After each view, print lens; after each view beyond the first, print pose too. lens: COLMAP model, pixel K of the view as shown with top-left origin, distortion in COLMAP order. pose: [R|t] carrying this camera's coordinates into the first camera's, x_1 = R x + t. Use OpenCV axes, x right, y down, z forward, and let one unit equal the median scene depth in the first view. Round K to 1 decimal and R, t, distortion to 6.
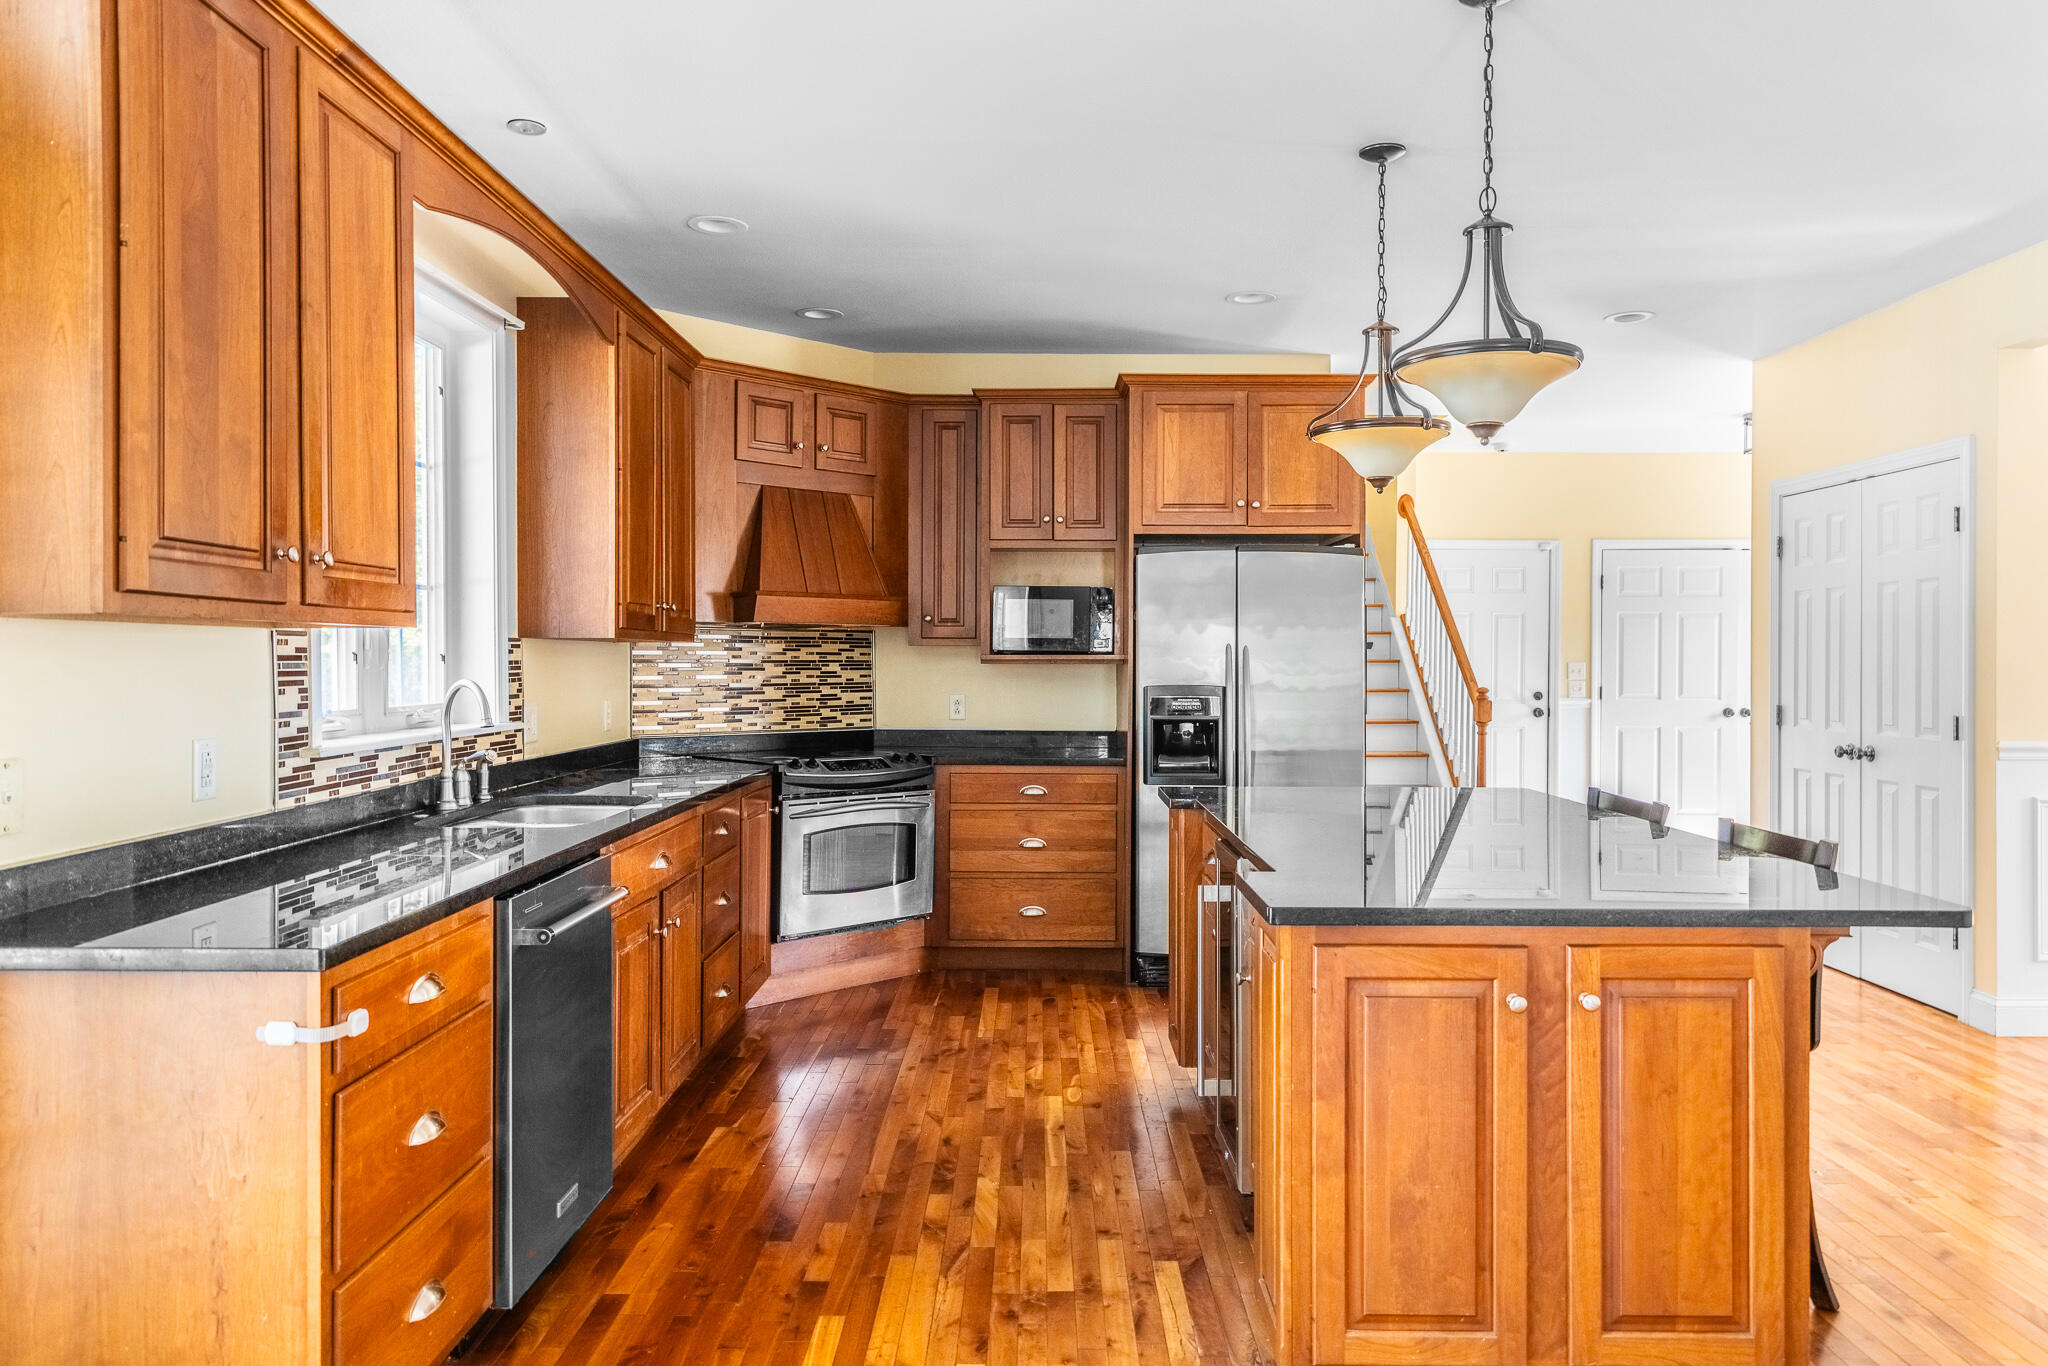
lens RADIAL K [[1395.4, 0, 1029.6], [0, 1395.4, 667.8], [0, 0, 1]] dist [0.004186, 0.002279]
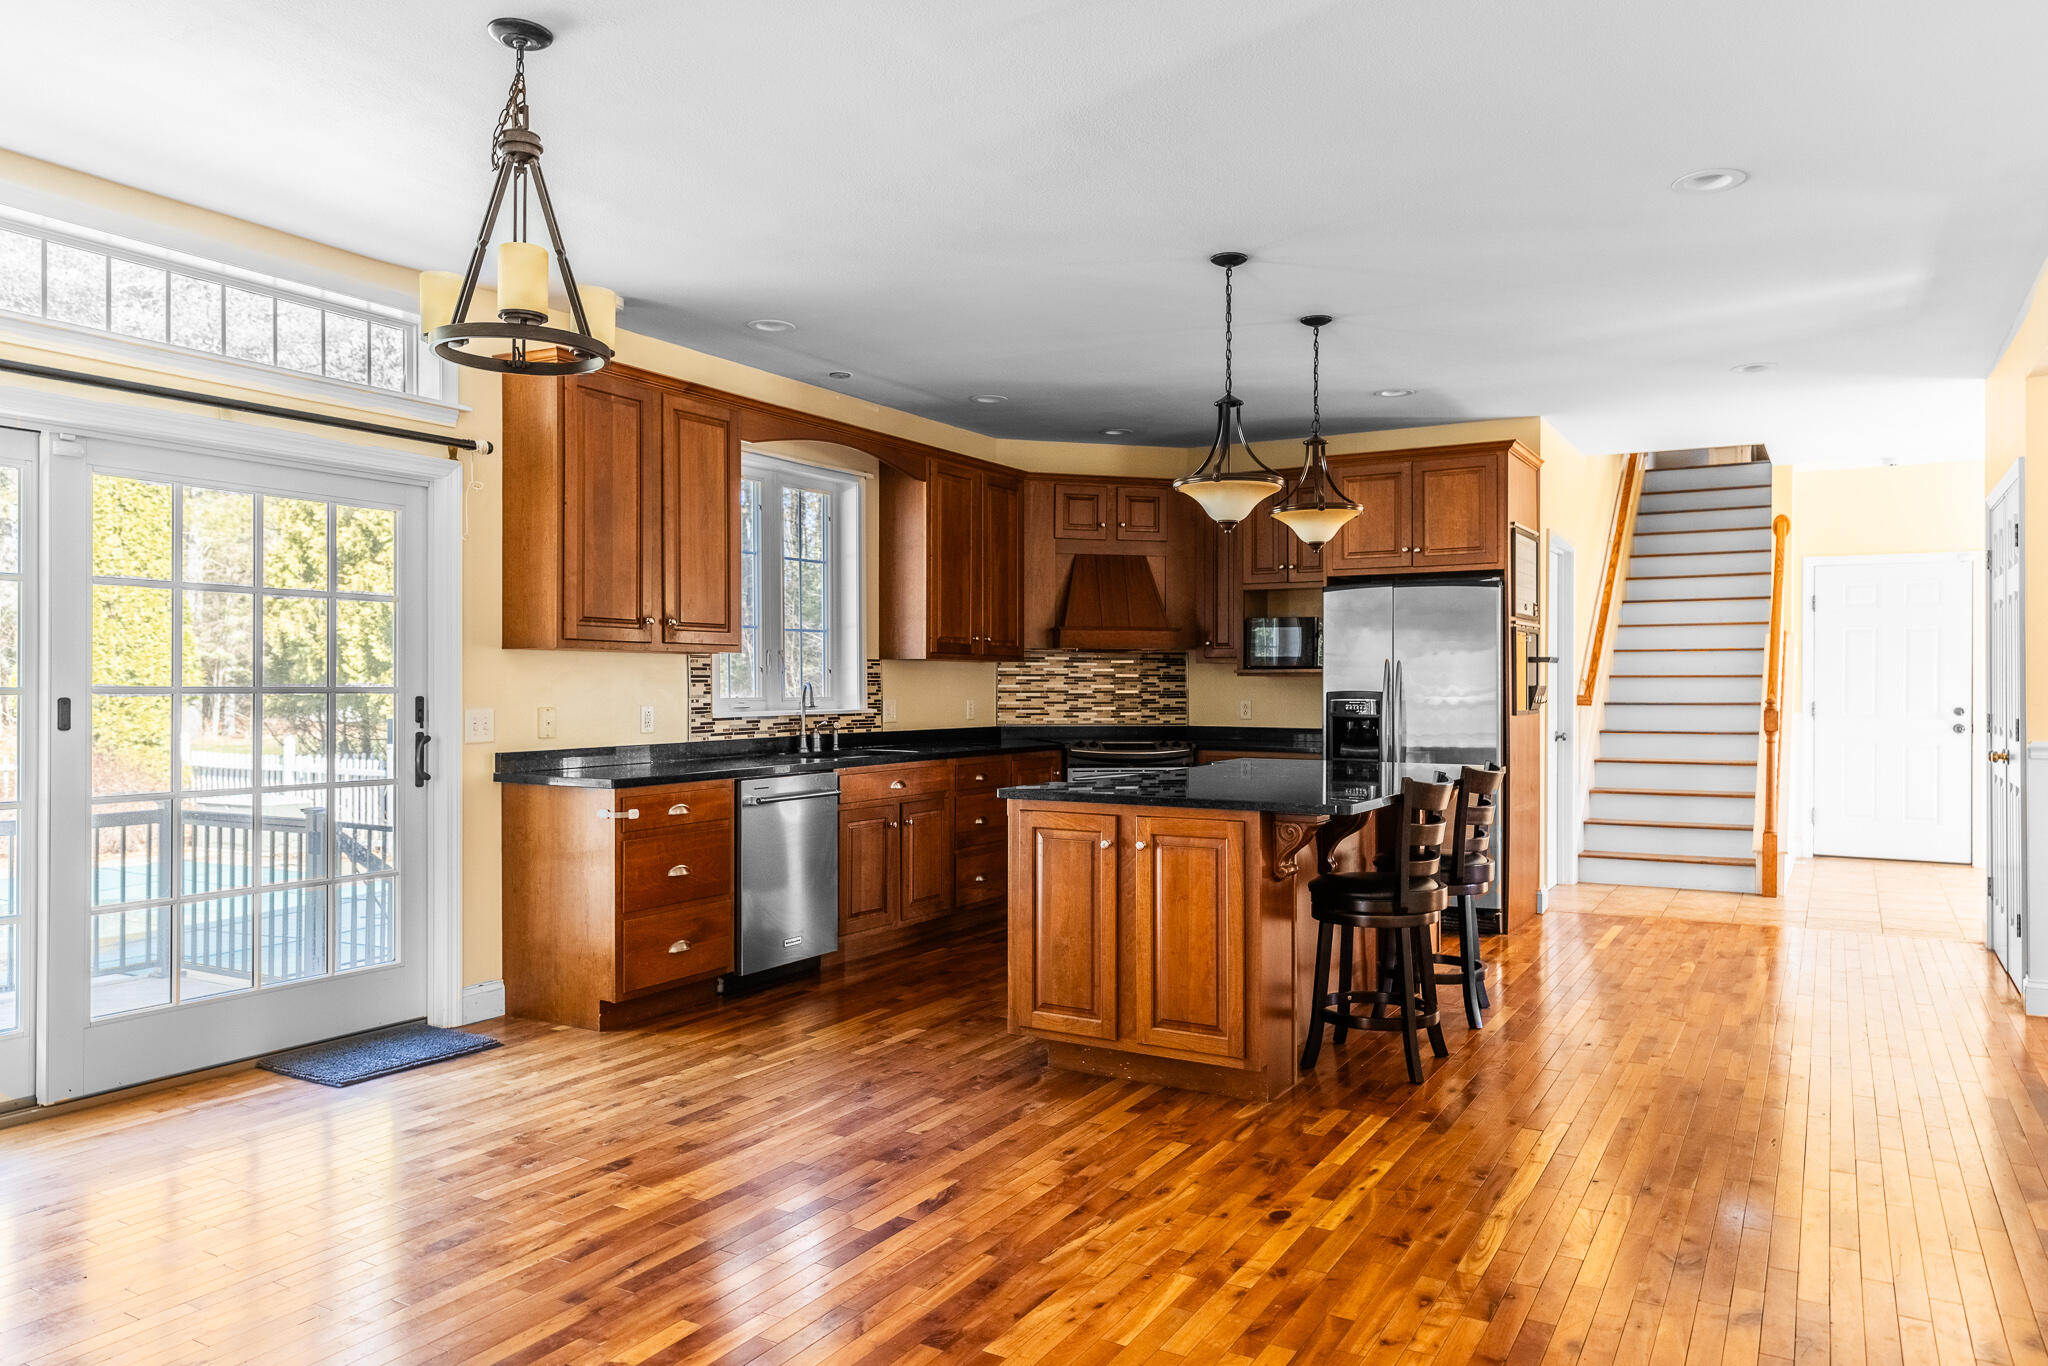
lens RADIAL K [[1395.4, 0, 1025.0], [0, 1395.4, 687.3], [0, 0, 1]] dist [0.004186, 0.002279]
pose [[0.860008, -0.000645, -0.510281, 0.540574], [-0.002364, 0.999983, -0.005248, 0.017424], [0.510276, 0.005720, 0.859992, -0.299877]]
